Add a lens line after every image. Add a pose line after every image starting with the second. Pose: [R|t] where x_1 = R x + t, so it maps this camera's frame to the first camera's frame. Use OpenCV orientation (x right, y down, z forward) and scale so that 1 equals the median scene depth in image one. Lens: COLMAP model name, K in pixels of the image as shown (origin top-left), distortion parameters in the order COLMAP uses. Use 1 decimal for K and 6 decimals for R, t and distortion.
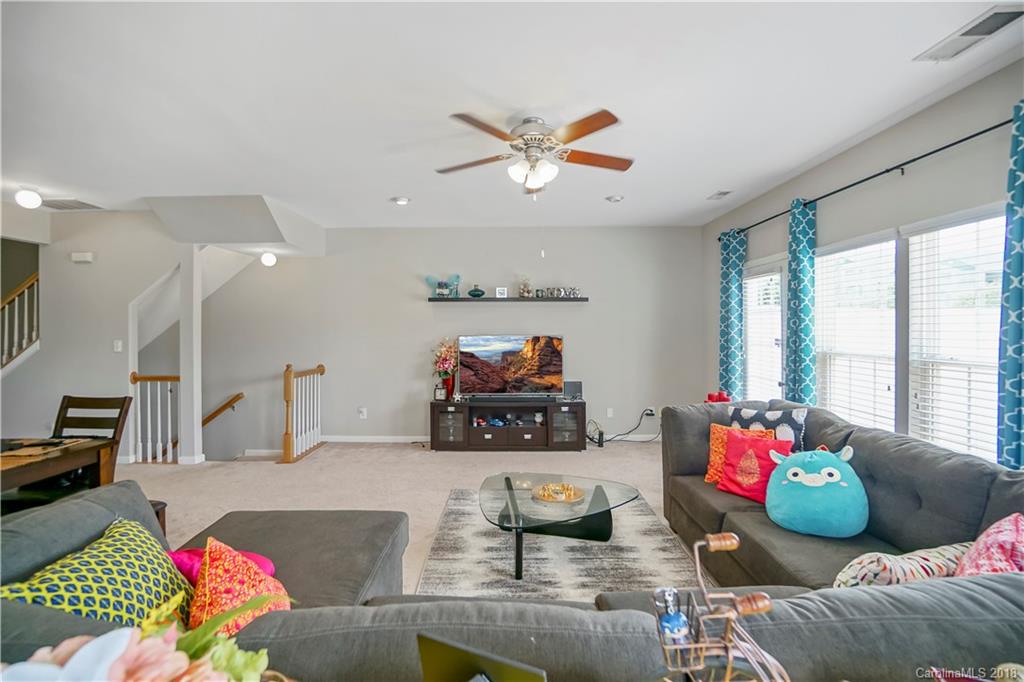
lens RADIAL K [[466.8, 0, 511.9], [0, 466.8, 322.0], [0, 0, 1]] dist [-0.025208, 0.000373]
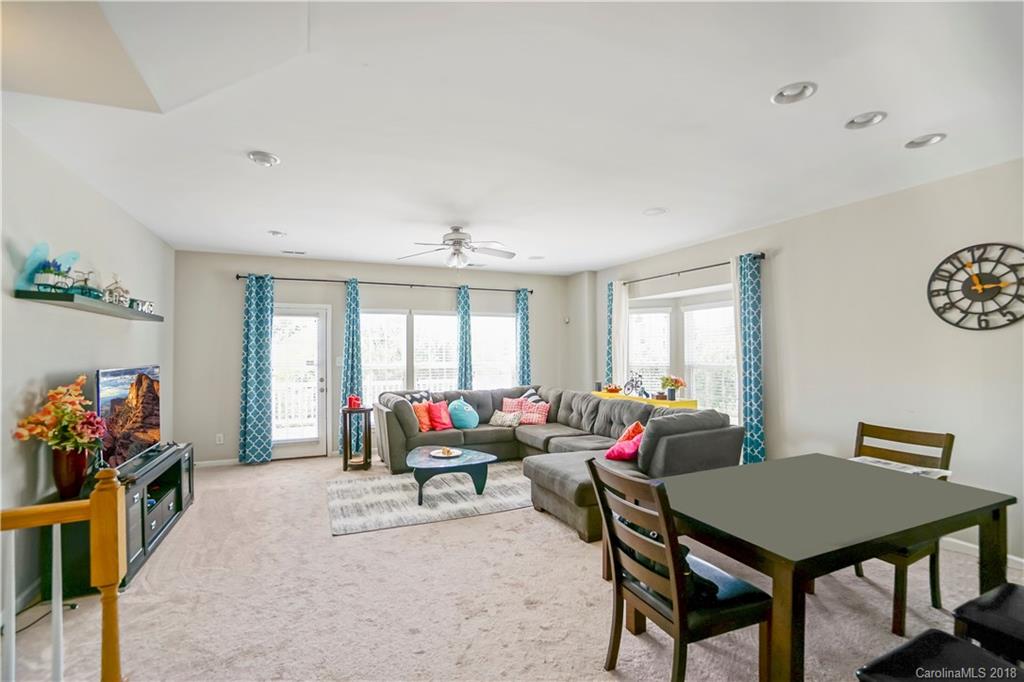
lens RADIAL K [[468.8, 0, 512.0], [0, 468.8, 341.0], [0, 0, 1]] dist [-0.017646, 0.000979]
pose [[-0.390235, 0.018508, 0.920529, -0.866259], [-0.007074, 0.999708, -0.023099, 0.002243], [-0.920688, -0.015526, -0.389990, 0.813677]]
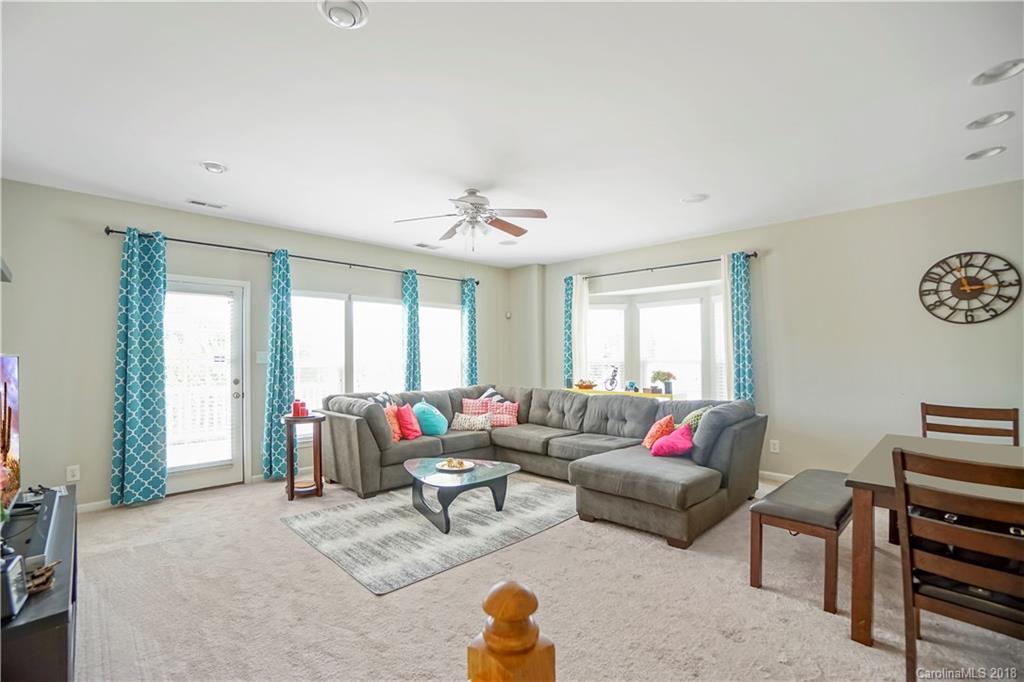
lens RADIAL K [[455.1, 0, 515.2], [0, 455.1, 351.6], [0, 0, 1]] dist [-0.029012, 0.006073]
pose [[-0.696455, 0.004737, 0.717585, -0.550649], [-0.006686, 0.999892, -0.013089, 0.028118], [-0.717569, -0.013914, -0.696348, 1.017195]]
